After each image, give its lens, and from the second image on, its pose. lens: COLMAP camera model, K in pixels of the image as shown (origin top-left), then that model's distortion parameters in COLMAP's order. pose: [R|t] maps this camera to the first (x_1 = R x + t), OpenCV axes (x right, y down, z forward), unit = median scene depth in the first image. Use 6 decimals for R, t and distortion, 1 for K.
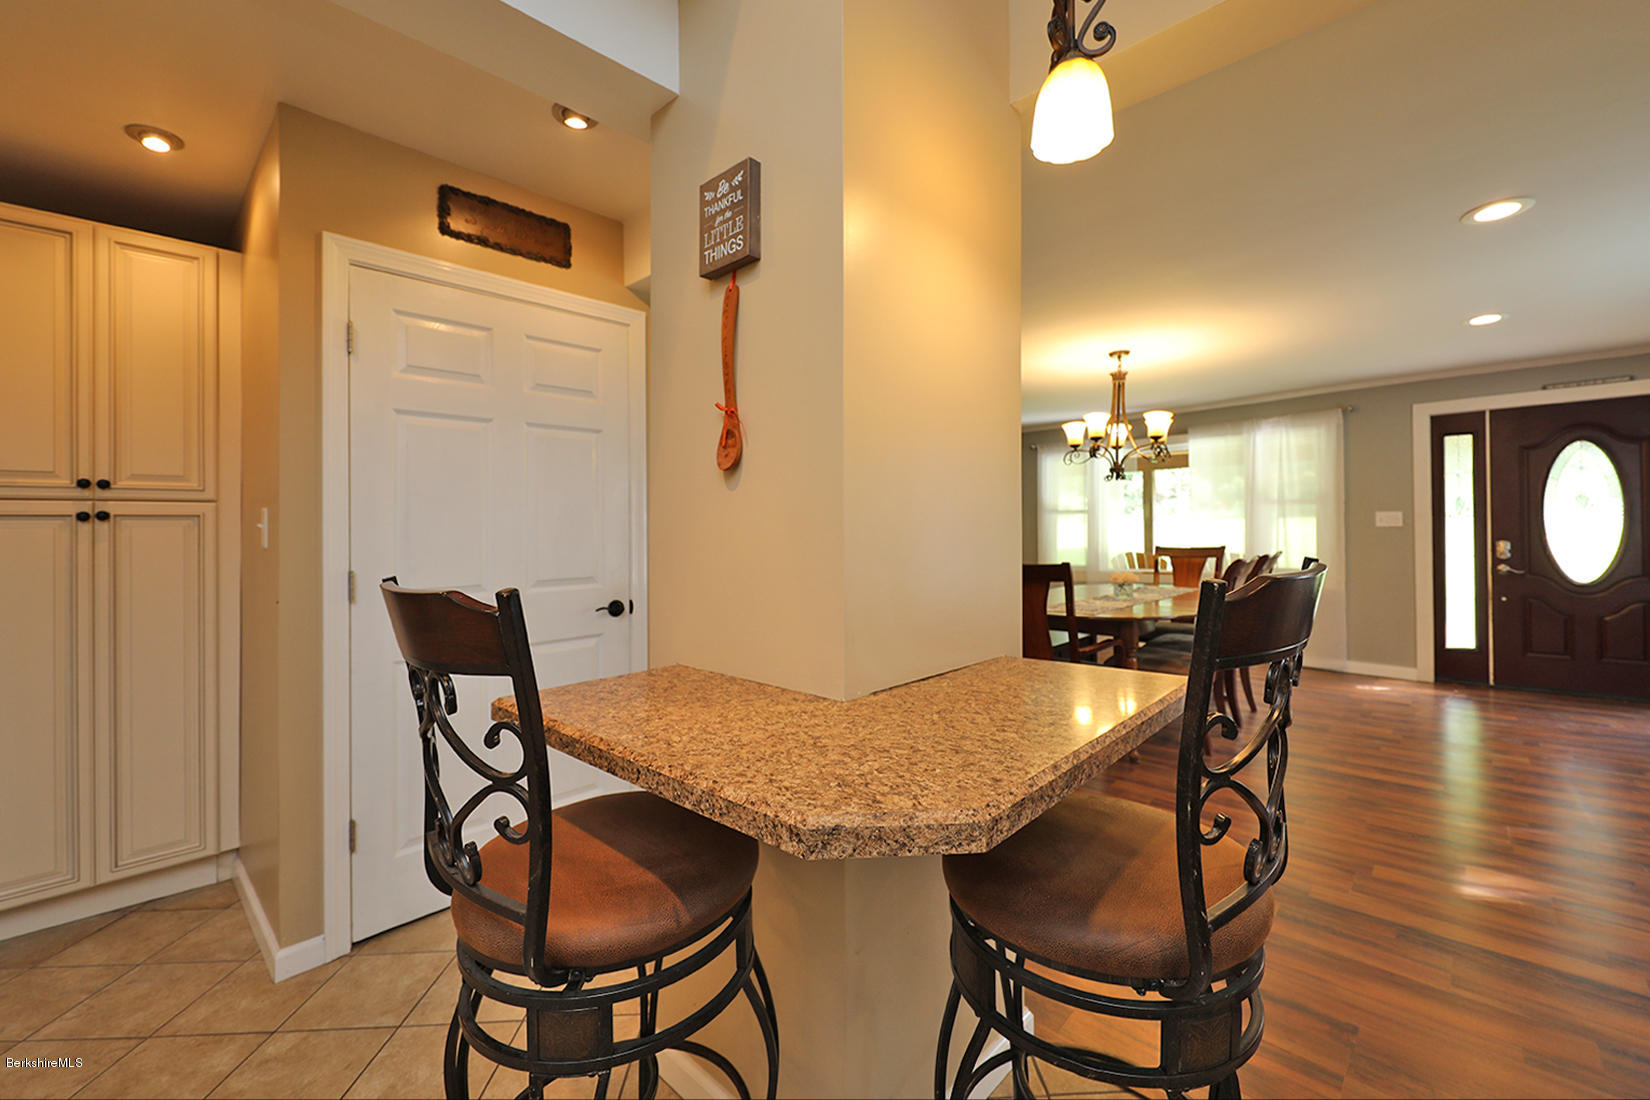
lens RADIAL K [[684.6, 0, 809.3], [0, 684.6, 529.7], [0, 0, 1]] dist [-0.001545, -0.000575]
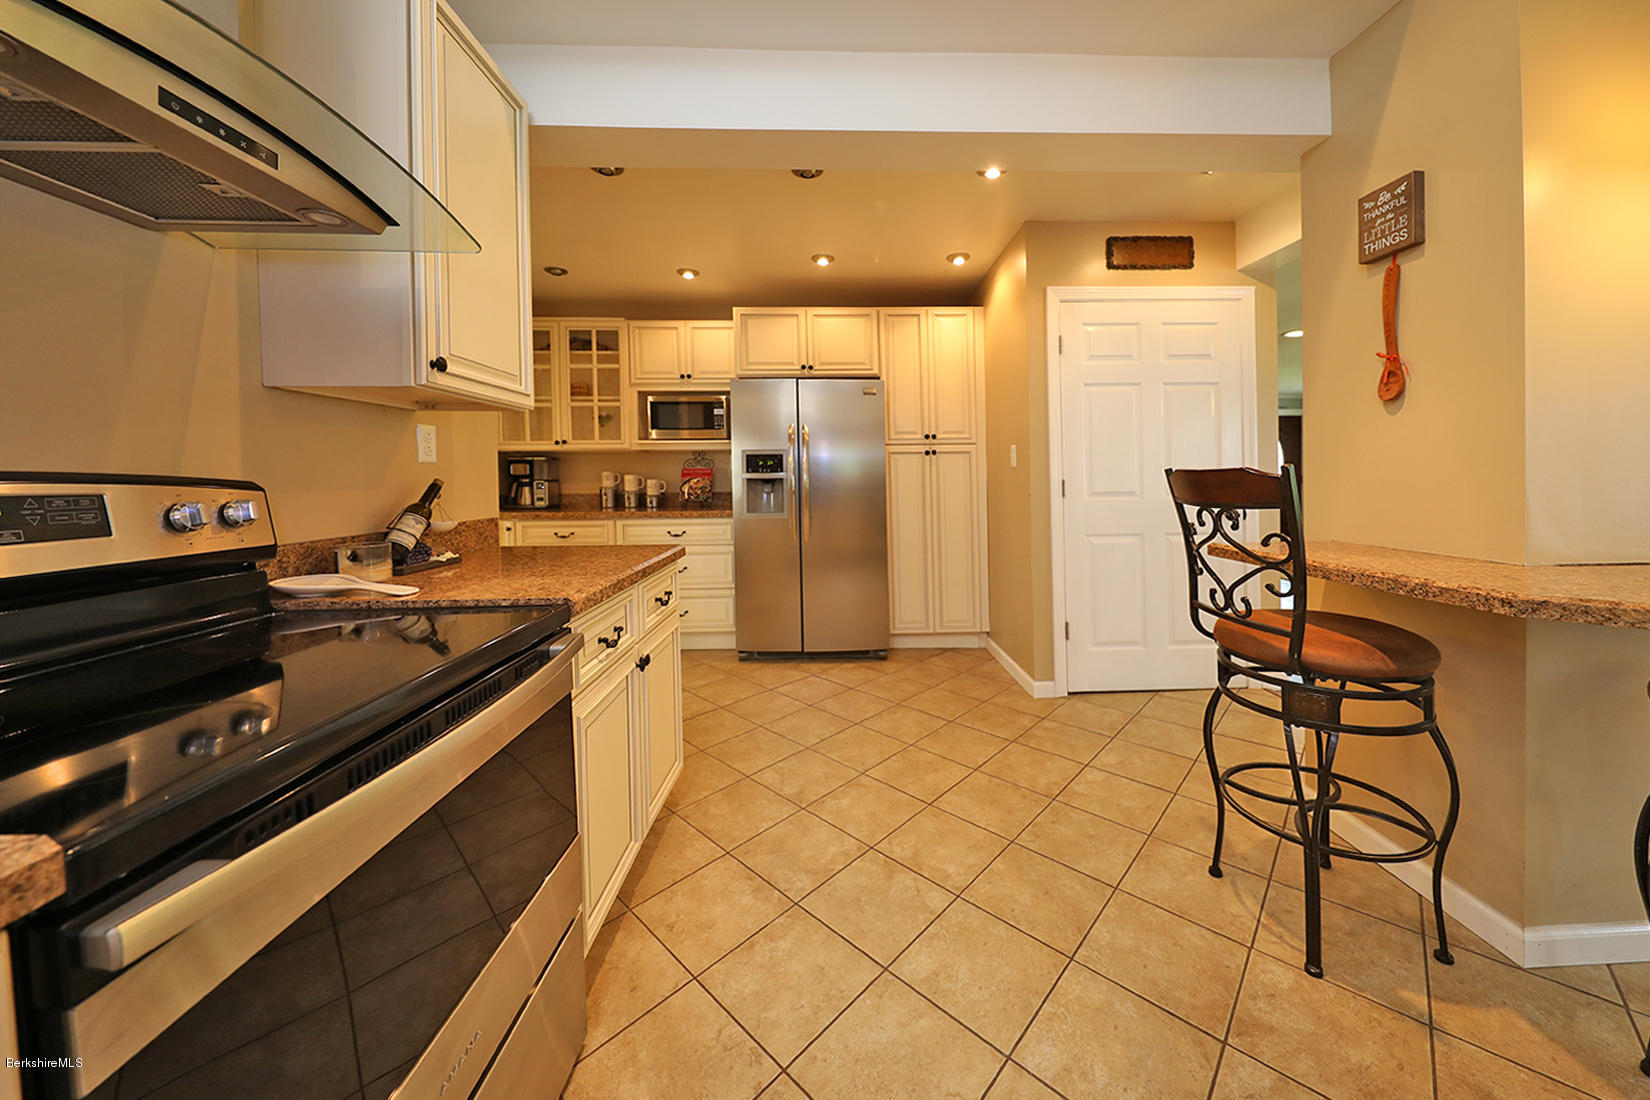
lens RADIAL K [[556.4, 0, 843.6], [0, 556.4, 475.7], [0, 0, 1]] dist [-0.000112, -0.003302]
pose [[0.714822, 0.004931, -0.699289, -0.076211], [0.001016, 0.999967, 0.008089, 0.035267], [0.699305, -0.006492, 0.714793, -0.361454]]
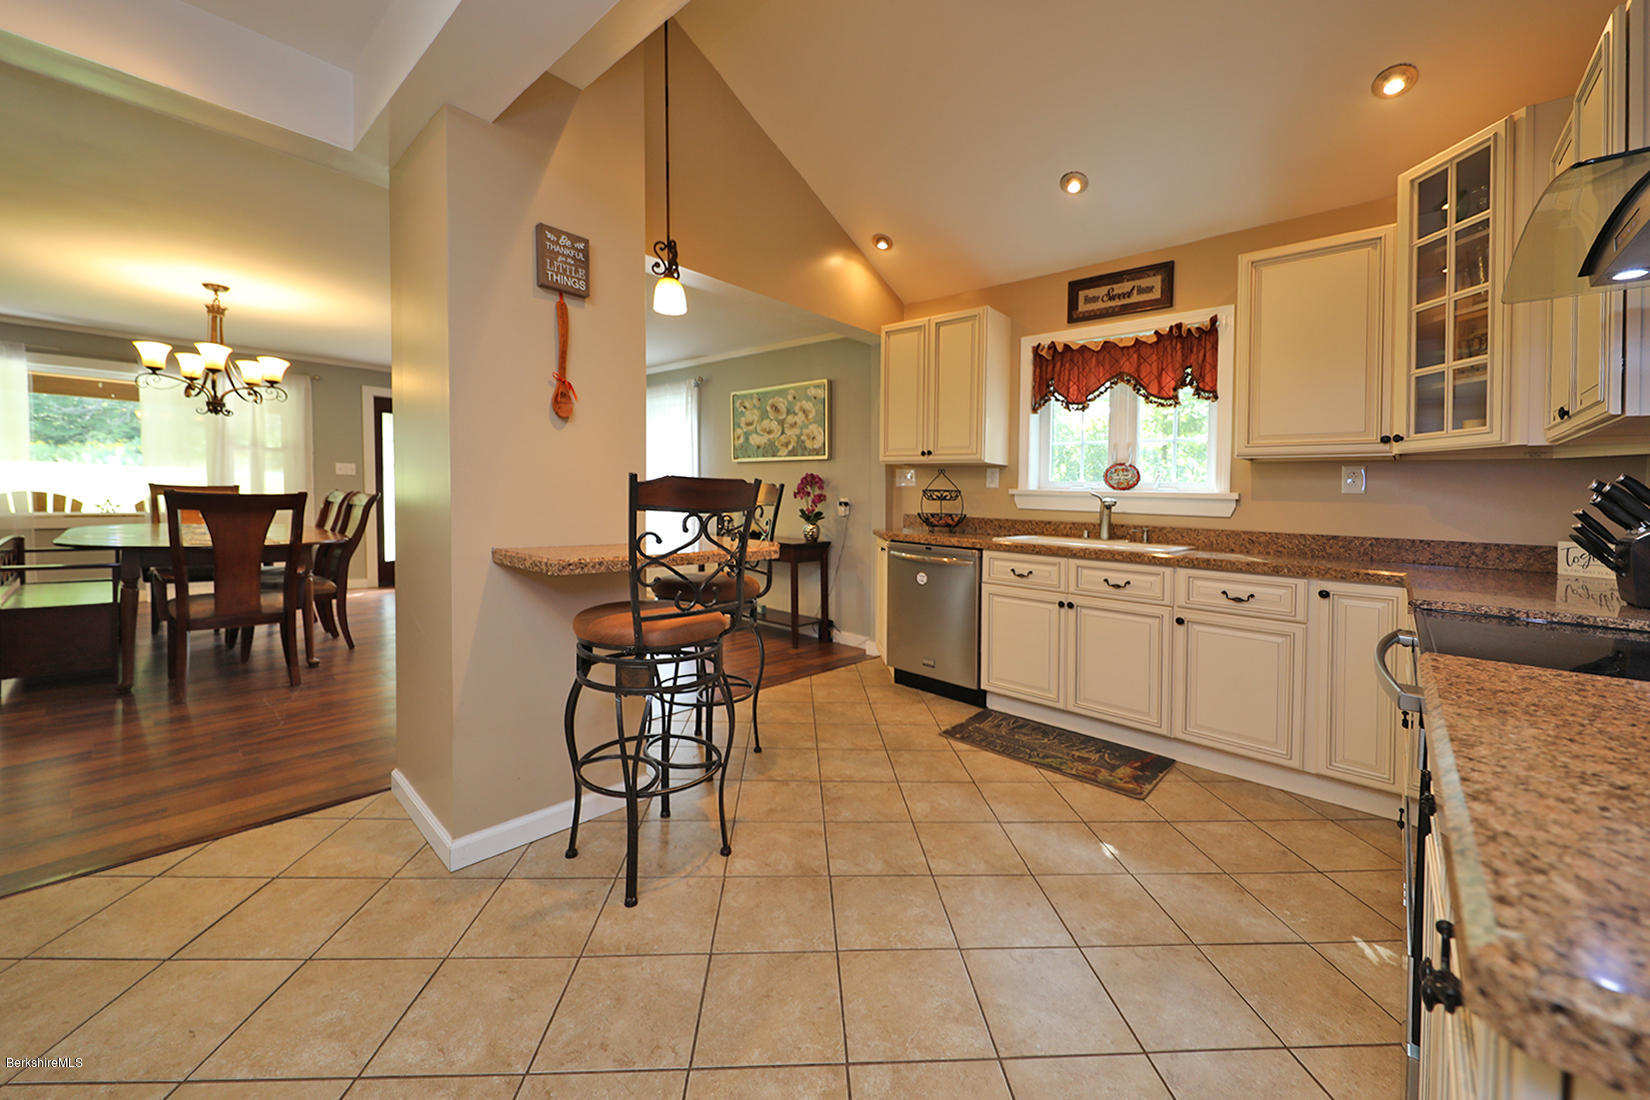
lens RADIAL K [[658.7, 0, 857.0], [0, 658.7, 497.0], [0, 0, 1]] dist [0.015139, -0.009959]
pose [[-0.075363, 0.011811, 0.997086, -1.082934], [-0.025071, 0.999591, -0.013735, 0.068895], [-0.996841, -0.026033, -0.075036, 0.258674]]
